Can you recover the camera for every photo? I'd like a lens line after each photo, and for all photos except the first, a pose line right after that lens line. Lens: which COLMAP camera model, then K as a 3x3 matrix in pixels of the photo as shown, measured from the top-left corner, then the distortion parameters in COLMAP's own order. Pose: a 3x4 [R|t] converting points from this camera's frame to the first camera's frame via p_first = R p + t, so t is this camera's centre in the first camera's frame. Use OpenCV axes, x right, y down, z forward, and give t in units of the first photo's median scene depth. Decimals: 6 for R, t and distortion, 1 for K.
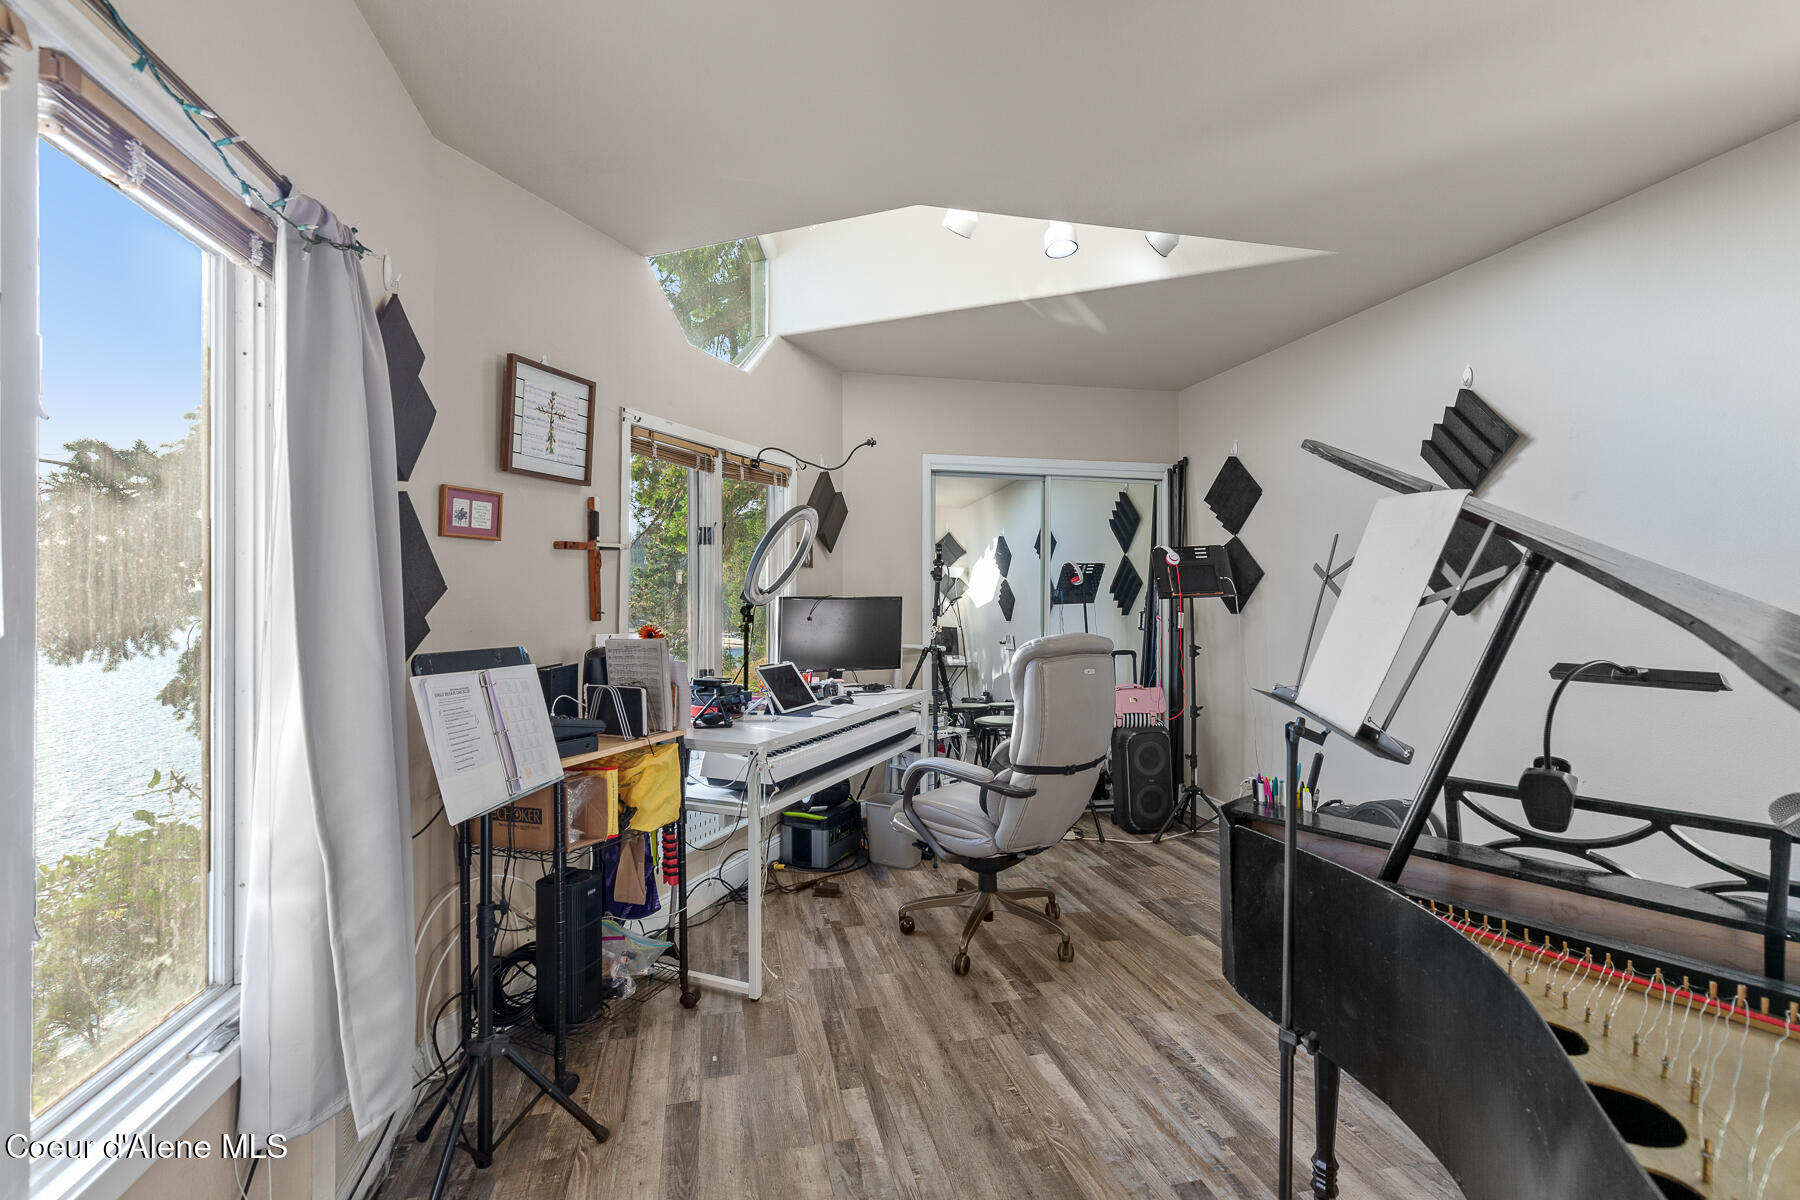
lens RADIAL K [[826.9, 0, 895.6], [0, 826.9, 601.5], [0, 0, 1]] dist [0.004388, -0.000569]
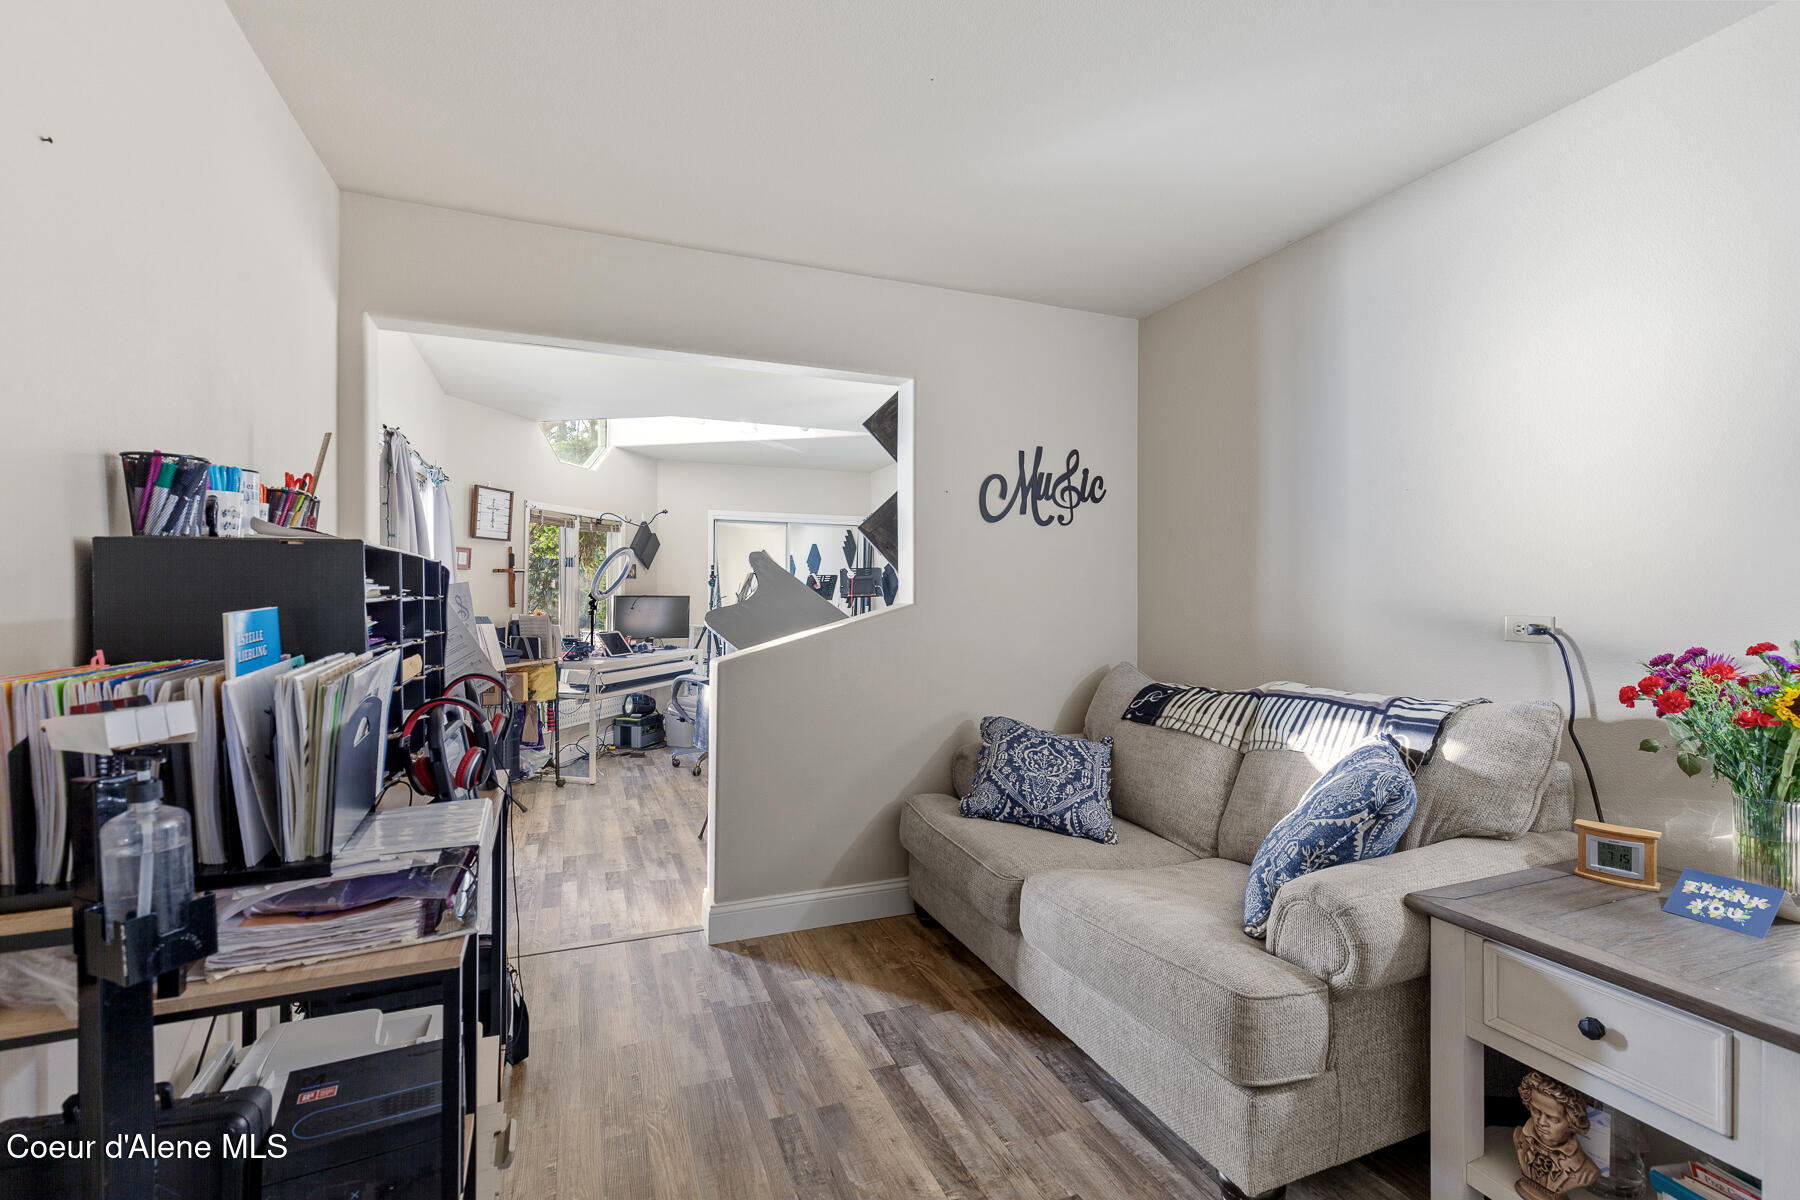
lens RADIAL K [[826.9, 0, 910.9], [0, 826.9, 594.2], [0, 0, 1]] dist [0.004388, -0.000569]
pose [[0.986141, 0.005357, 0.165822, 0.241133], [-0.004191, 0.999964, -0.007380, 0.001784], [-0.165855, 0.006582, 0.986128, -1.058690]]
